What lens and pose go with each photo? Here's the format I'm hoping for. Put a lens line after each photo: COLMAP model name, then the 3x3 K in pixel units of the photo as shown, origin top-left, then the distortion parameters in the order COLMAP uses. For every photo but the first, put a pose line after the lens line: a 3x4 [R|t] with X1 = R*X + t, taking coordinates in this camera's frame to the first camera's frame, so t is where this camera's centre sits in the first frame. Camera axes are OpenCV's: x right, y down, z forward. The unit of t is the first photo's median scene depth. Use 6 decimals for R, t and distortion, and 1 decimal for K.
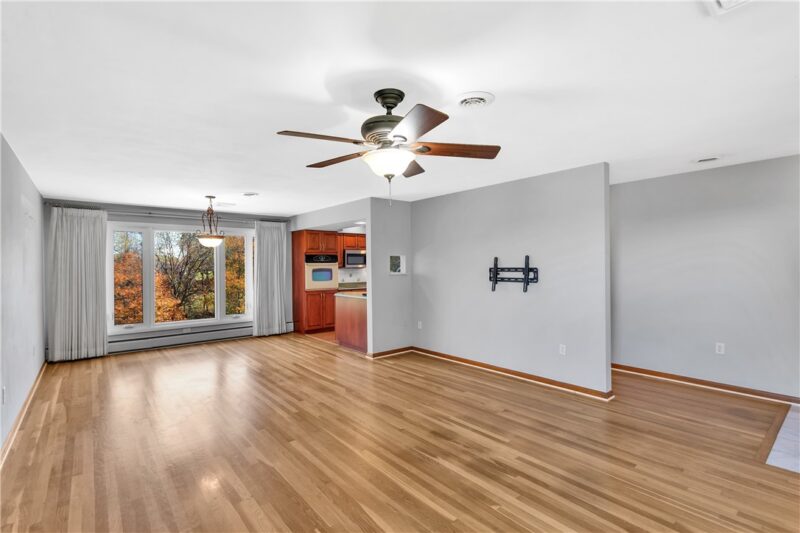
lens RADIAL K [[374.4, 0, 395.0], [0, 374.4, 266.5], [0, 0, 1]] dist [-0.000484, -0.000213]
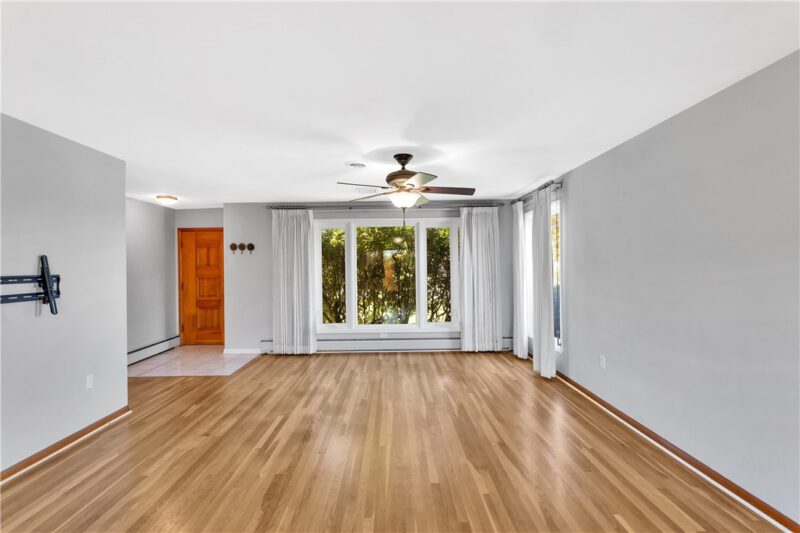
lens RADIAL K [[374.4, 0, 395.2], [0, 374.4, 266.4], [0, 0, 1]] dist [-0.000484, -0.000213]
pose [[-0.778006, 0.018987, 0.627969, -0.608555], [0.024164, 0.999708, -0.000289, 0.003412], [-0.627791, 0.014950, -0.778238, 1.411556]]
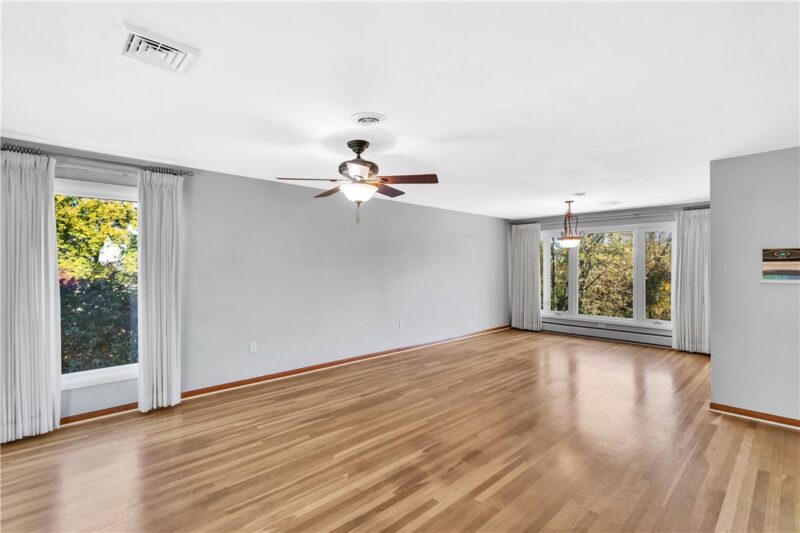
lens RADIAL K [[374.4, 0, 395.3], [0, 374.4, 266.8], [0, 0, 1]] dist [-0.000484, -0.000213]
pose [[0.070850, 0.013215, -0.997399, 0.869037], [-0.006066, 0.999899, 0.012817, -0.010697], [0.997469, 0.005142, 0.070923, 0.651310]]
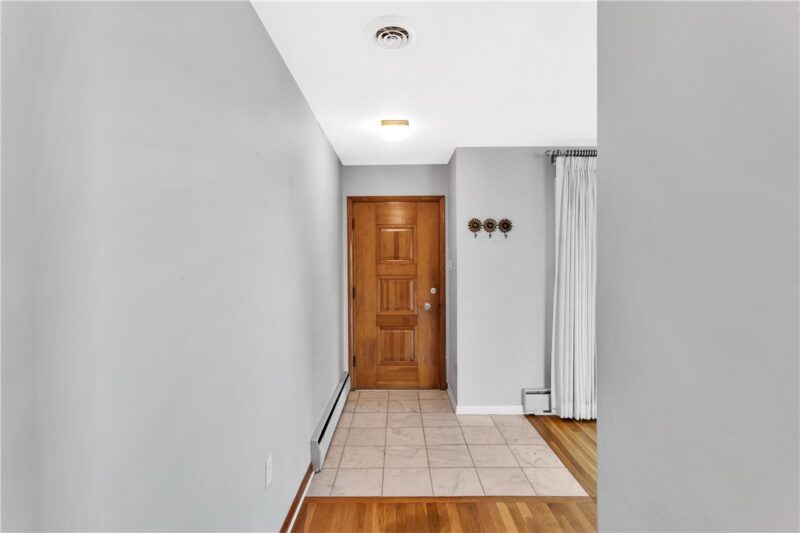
lens RADIAL K [[374.4, 0, 401.2], [0, 374.4, 266.1], [0, 0, 1]] dist [-0.000484, -0.000213]
pose [[-0.775201, 0.011061, 0.631618, 0.568512], [0.013379, 0.999910, -0.001091, -0.000573], [-0.631573, 0.007605, -0.775279, 1.416593]]
